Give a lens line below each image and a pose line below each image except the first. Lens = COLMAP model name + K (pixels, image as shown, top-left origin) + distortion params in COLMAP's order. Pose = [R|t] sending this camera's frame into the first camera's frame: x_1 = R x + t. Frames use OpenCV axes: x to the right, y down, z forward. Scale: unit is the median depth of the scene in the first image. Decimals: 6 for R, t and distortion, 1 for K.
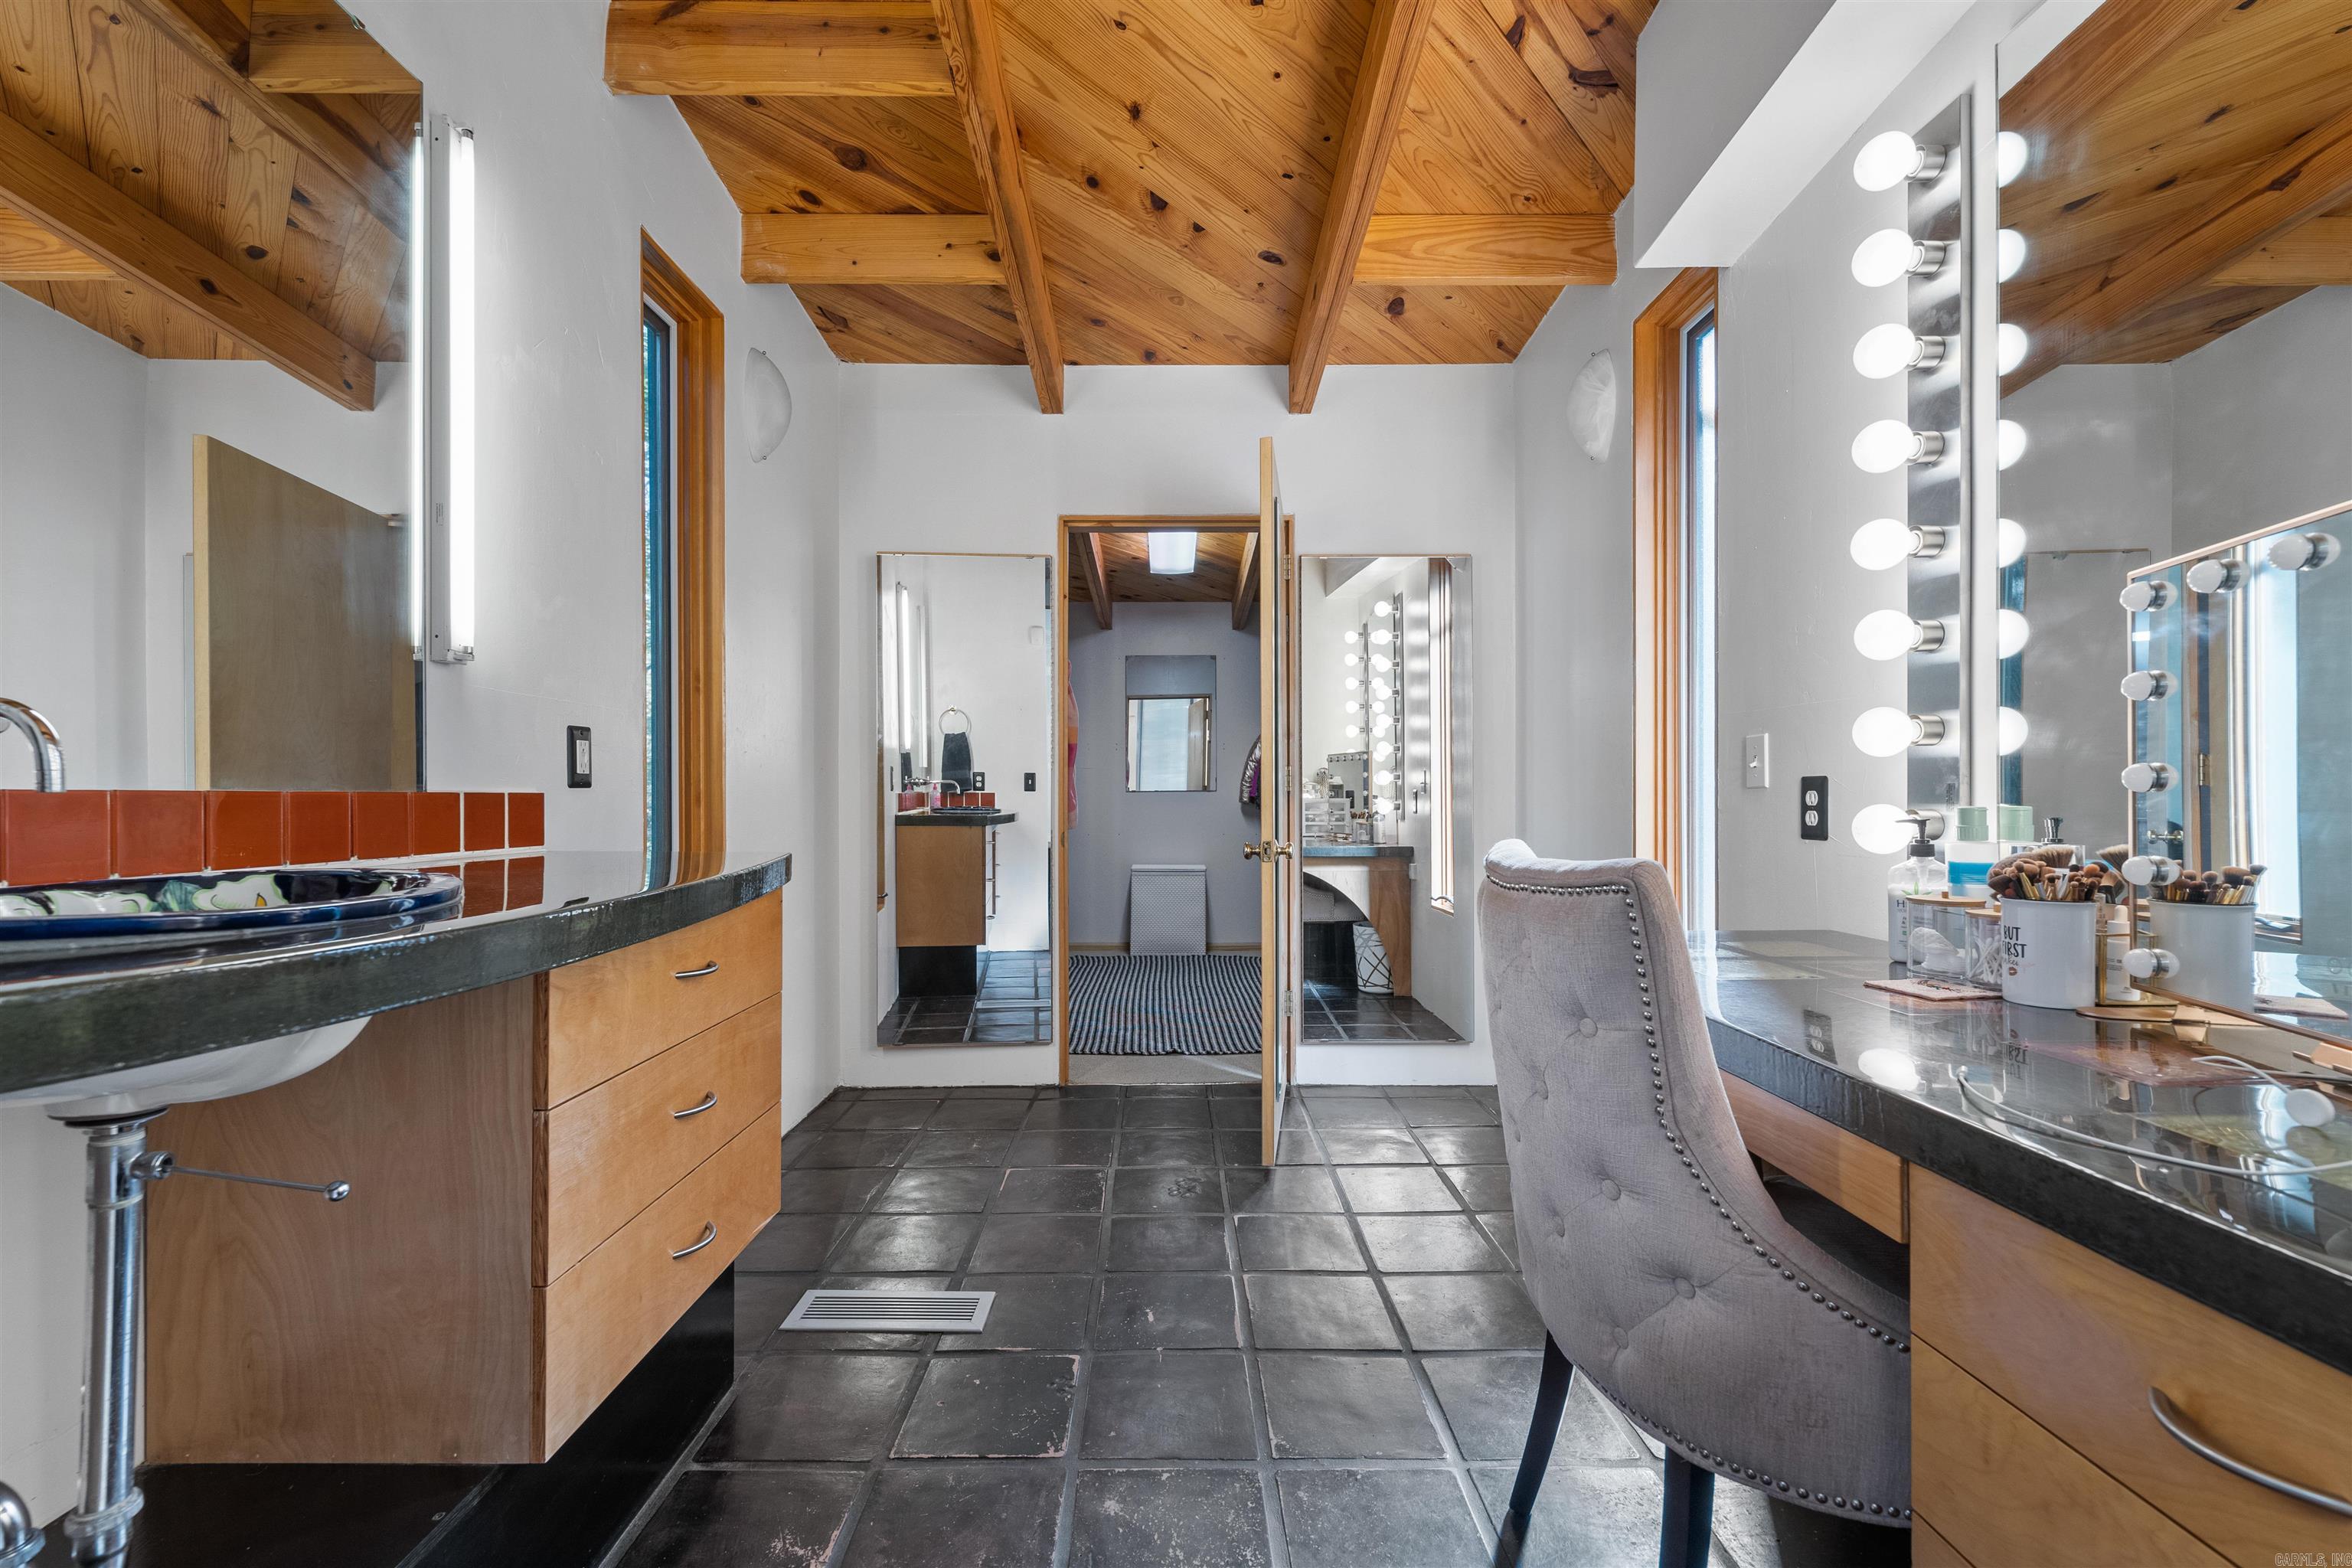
lens RADIAL K [[963.7, 0, 1173.9], [0, 963.7, 780.1], [0, 0, 1]] dist [0.003390, -0.000203]
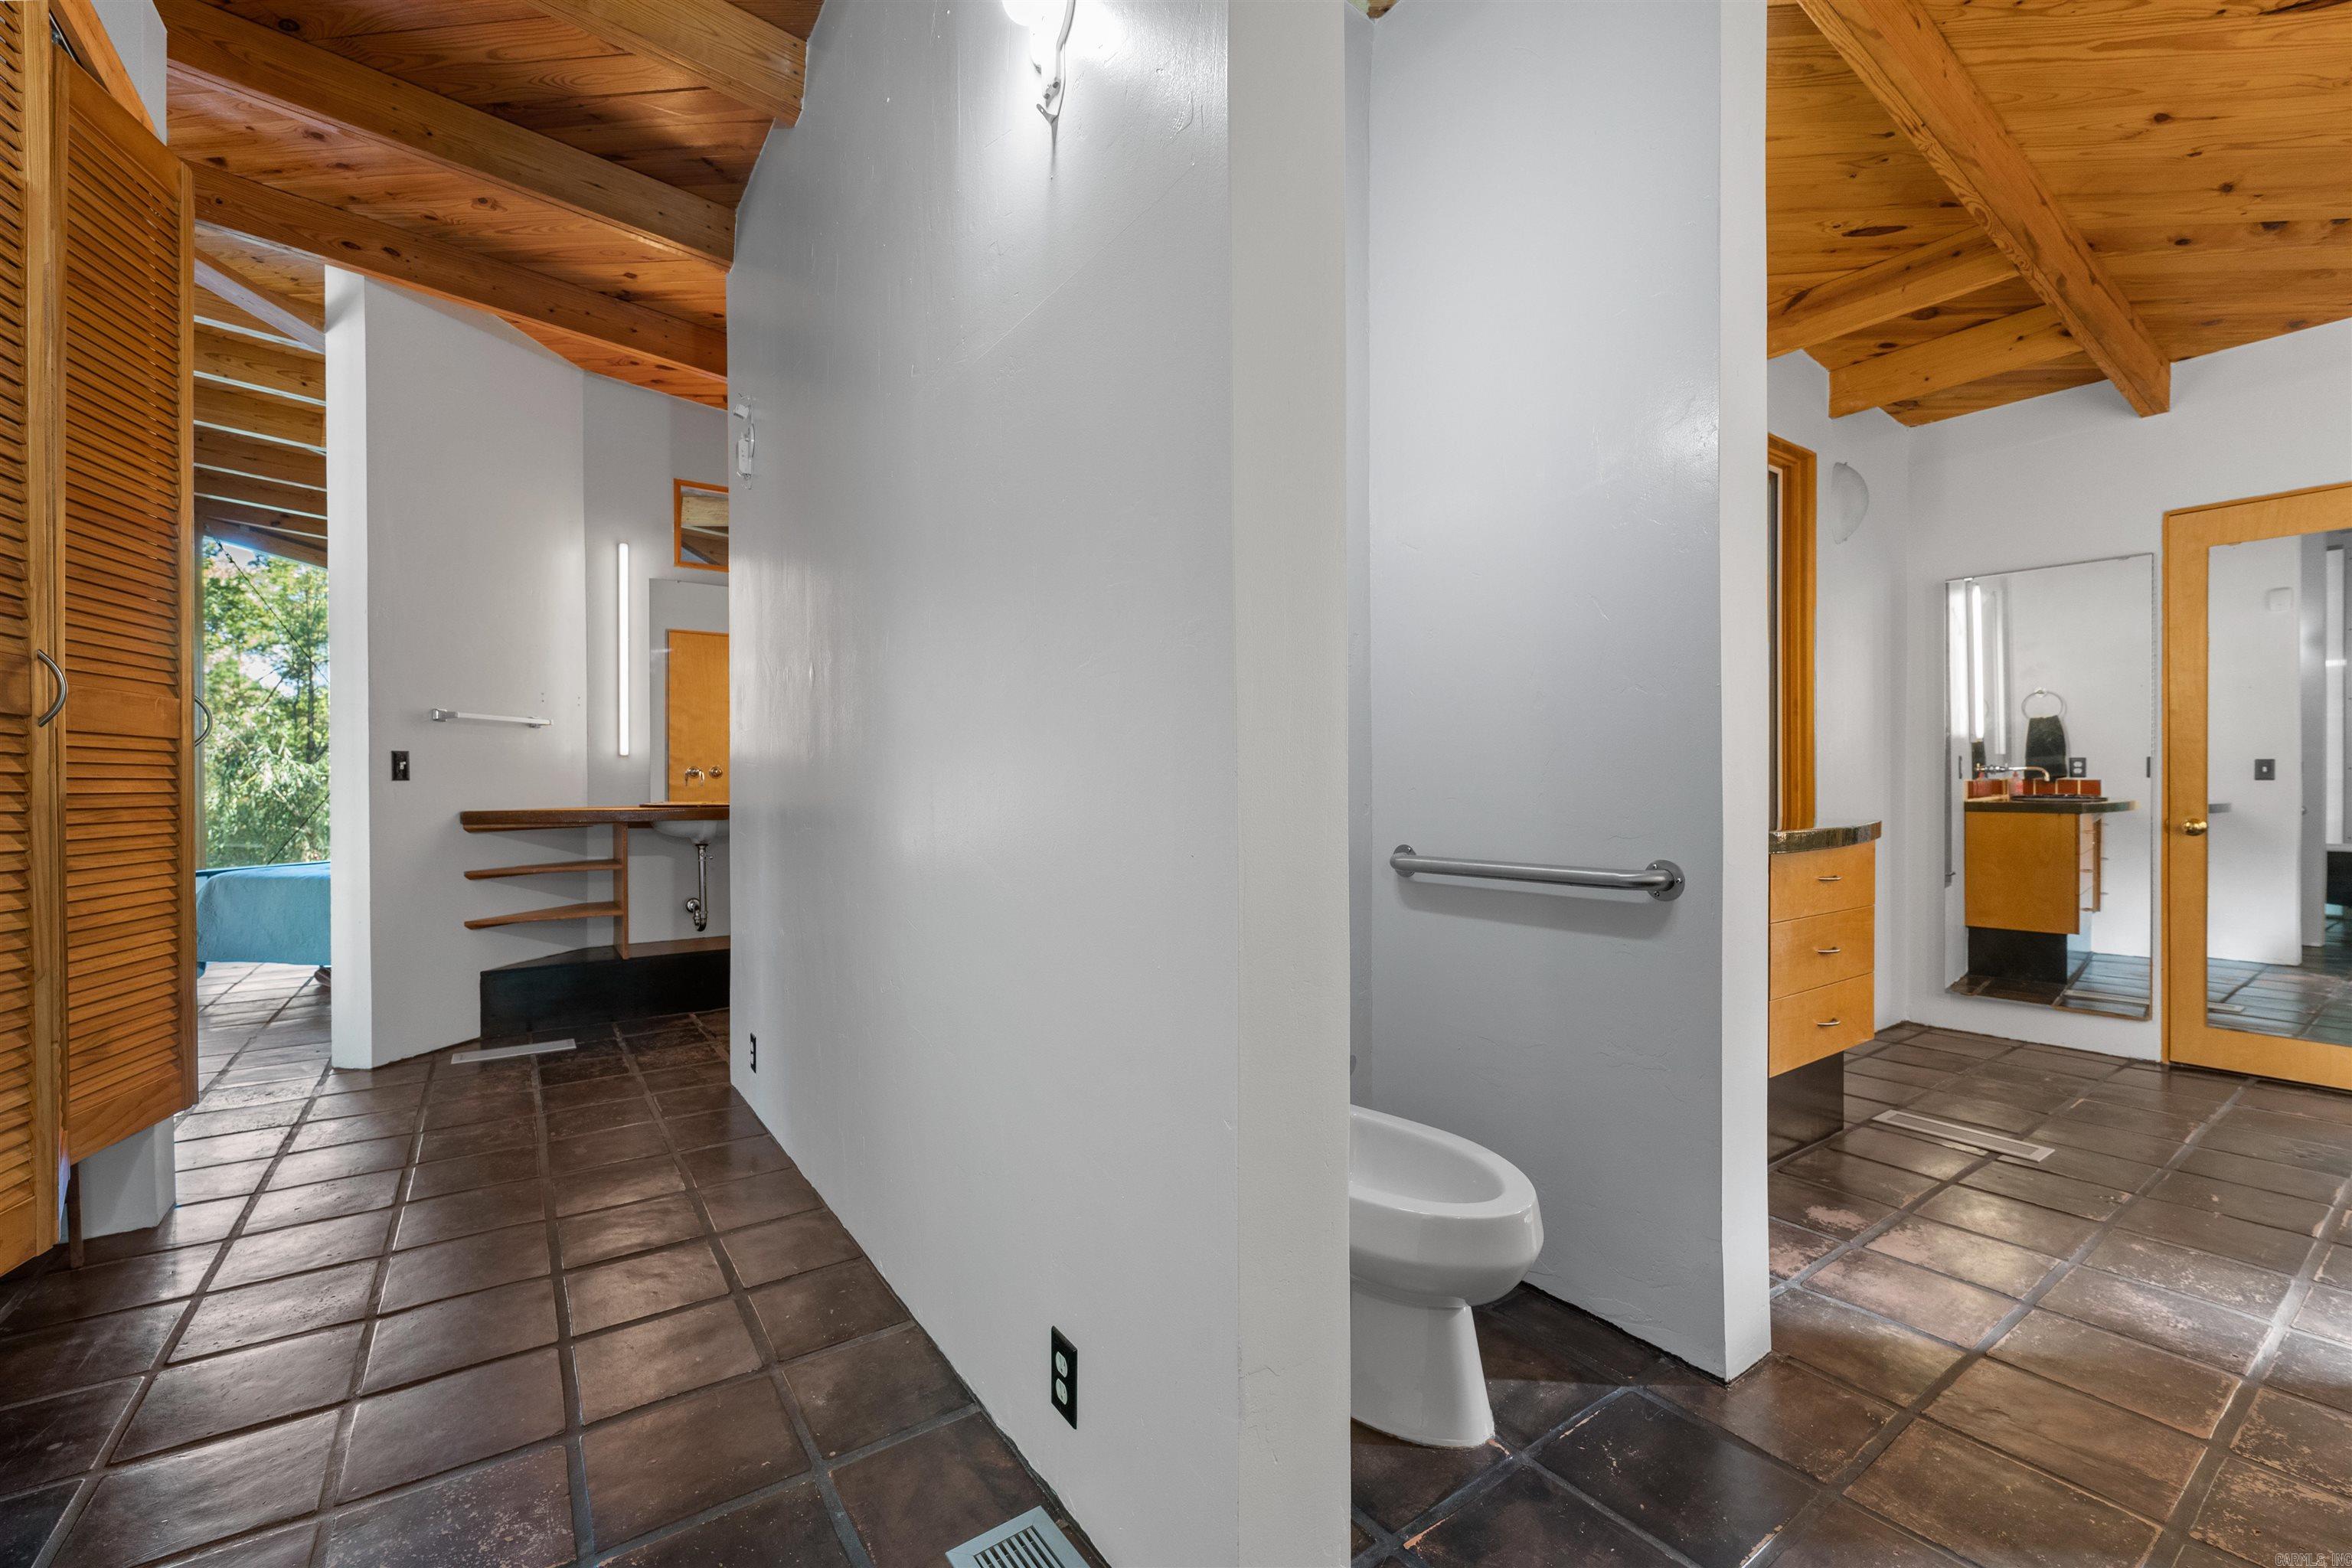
lens RADIAL K [[963.7, 0, 1173.9], [0, 963.7, 780.1], [0, 0, 1]] dist [0.003390, -0.000203]
pose [[0.566538, 0.004011, -0.824026, 0.101720], [0.009093, 0.999897, 0.011119, -0.007208], [0.823986, -0.013793, 0.566443, -0.346117]]
